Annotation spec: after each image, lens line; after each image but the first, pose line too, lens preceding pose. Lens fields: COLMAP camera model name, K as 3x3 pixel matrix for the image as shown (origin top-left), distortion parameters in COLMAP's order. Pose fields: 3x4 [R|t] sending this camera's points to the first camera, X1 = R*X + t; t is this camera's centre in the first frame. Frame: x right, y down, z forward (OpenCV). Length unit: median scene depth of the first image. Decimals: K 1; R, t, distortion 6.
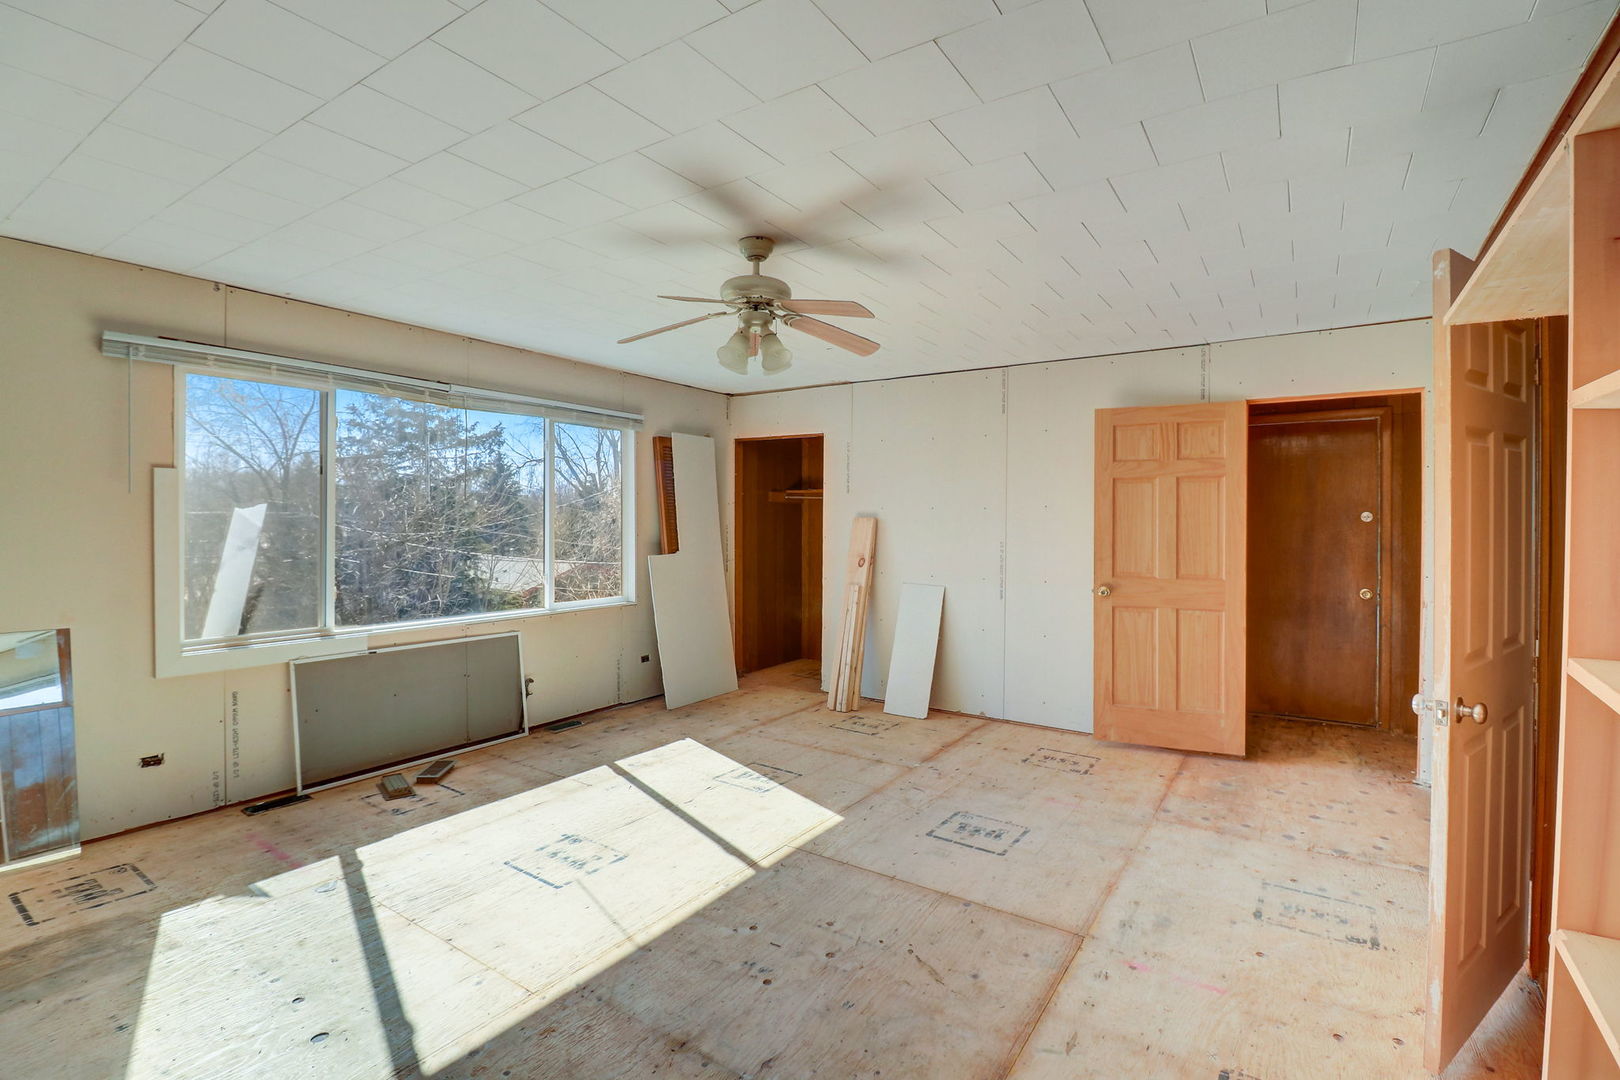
lens RADIAL K [[751.1, 0, 803.6], [0, 751.1, 524.4], [0, 0, 1]] dist [0.001765, -0.013441]
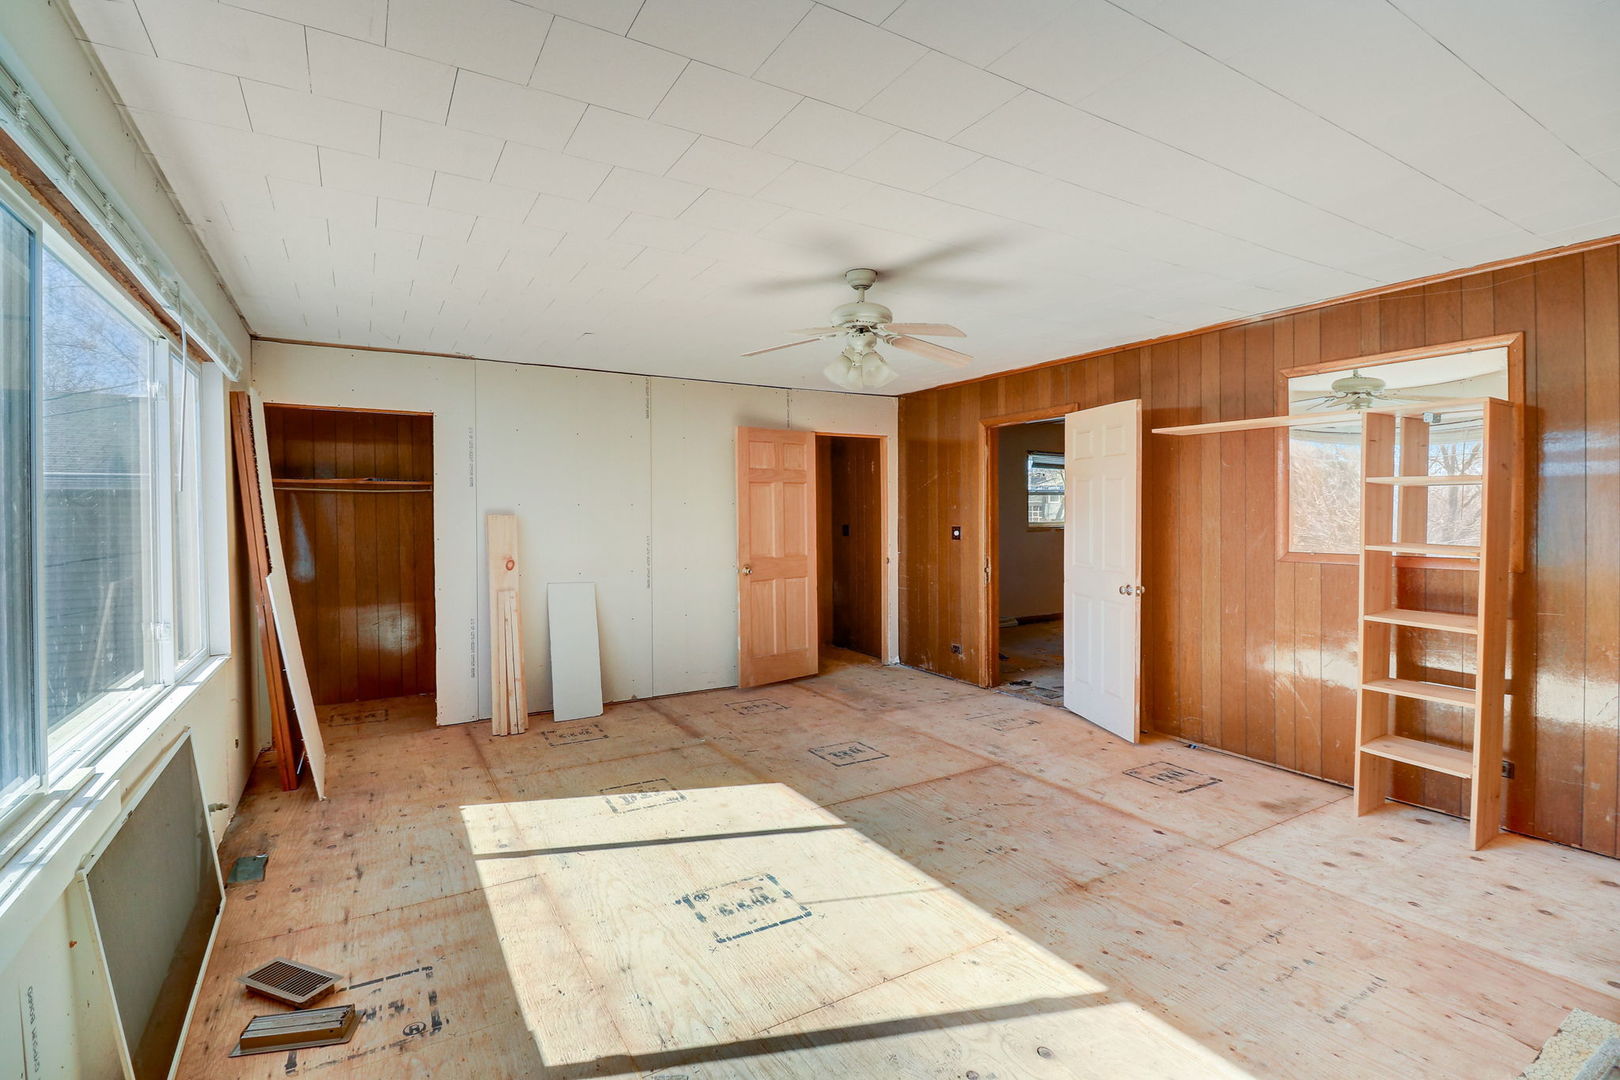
lens RADIAL K [[751.1, 0, 803.6], [0, 751.1, 524.4], [0, 0, 1]] dist [0.001765, -0.013441]
pose [[0.426994, -0.022649, 0.903971, -0.888233], [0.016365, 0.999716, 0.017318, -0.011667], [-0.904106, 0.007399, 0.427244, 0.463078]]
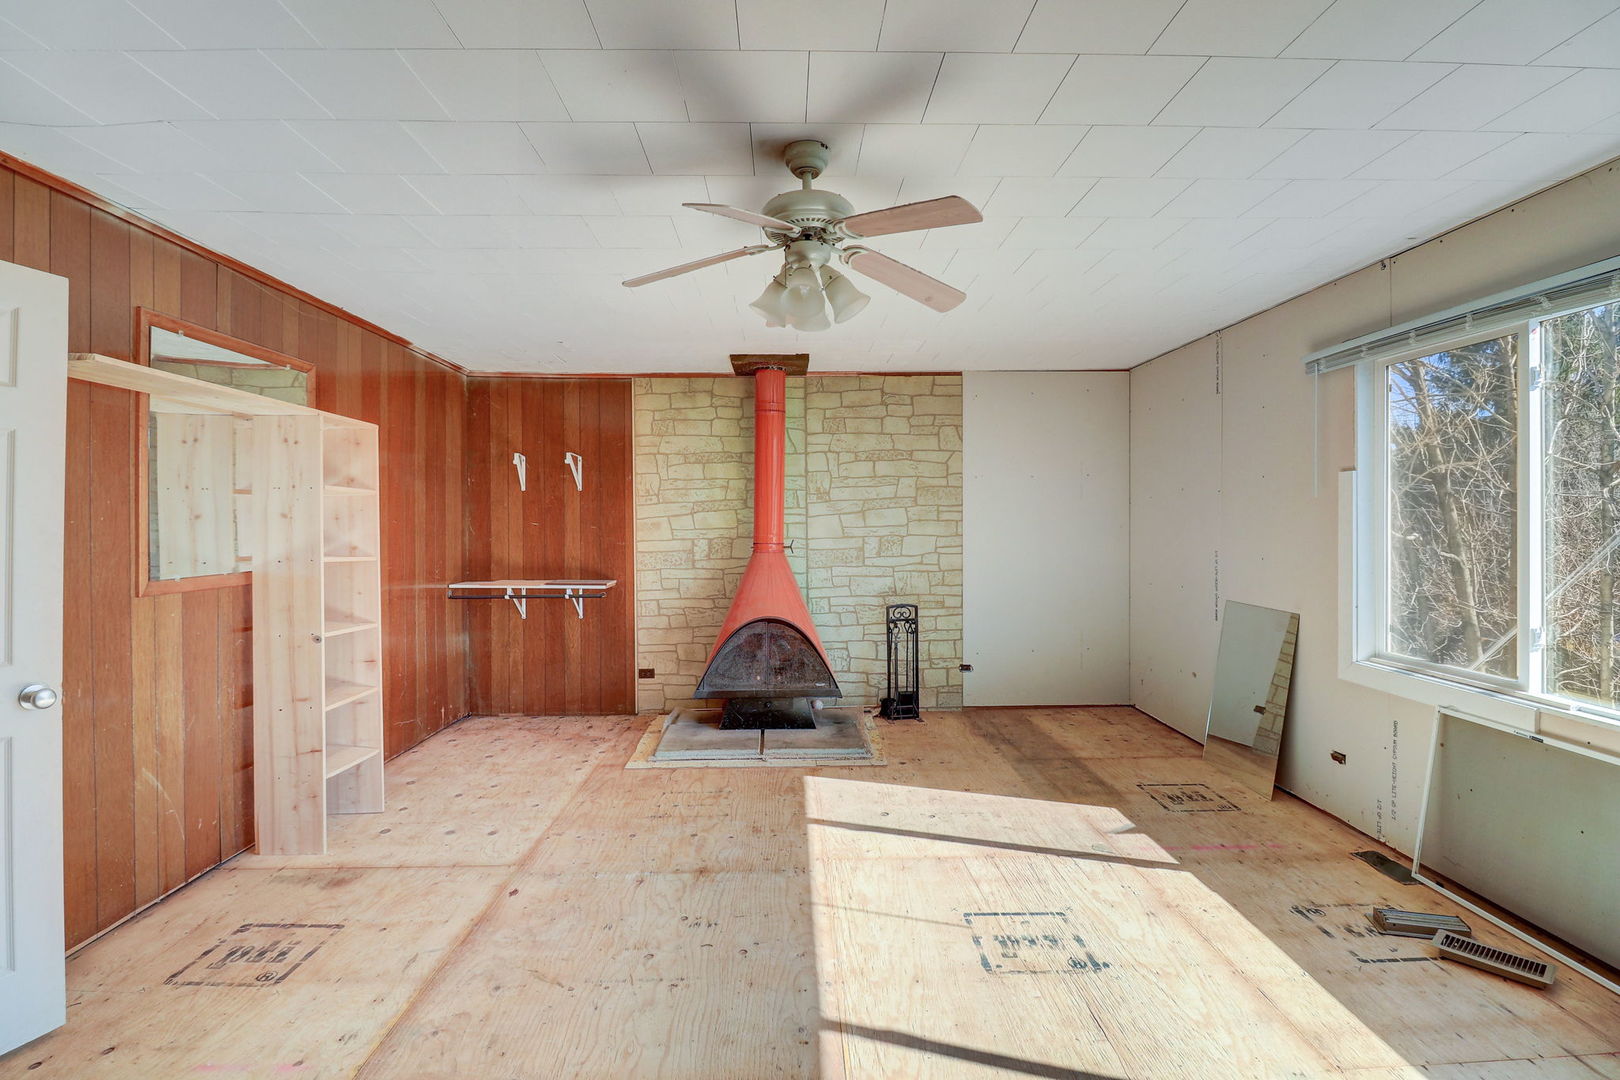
lens RADIAL K [[751.1, 0, 803.6], [0, 751.1, 524.4], [0, 0, 1]] dist [0.001765, -0.013441]
pose [[-0.814904, 0.000028, -0.579595, 0.291152], [-0.005555, 0.999954, 0.007860, -0.007016], [0.579569, 0.009625, -0.814867, 1.255555]]
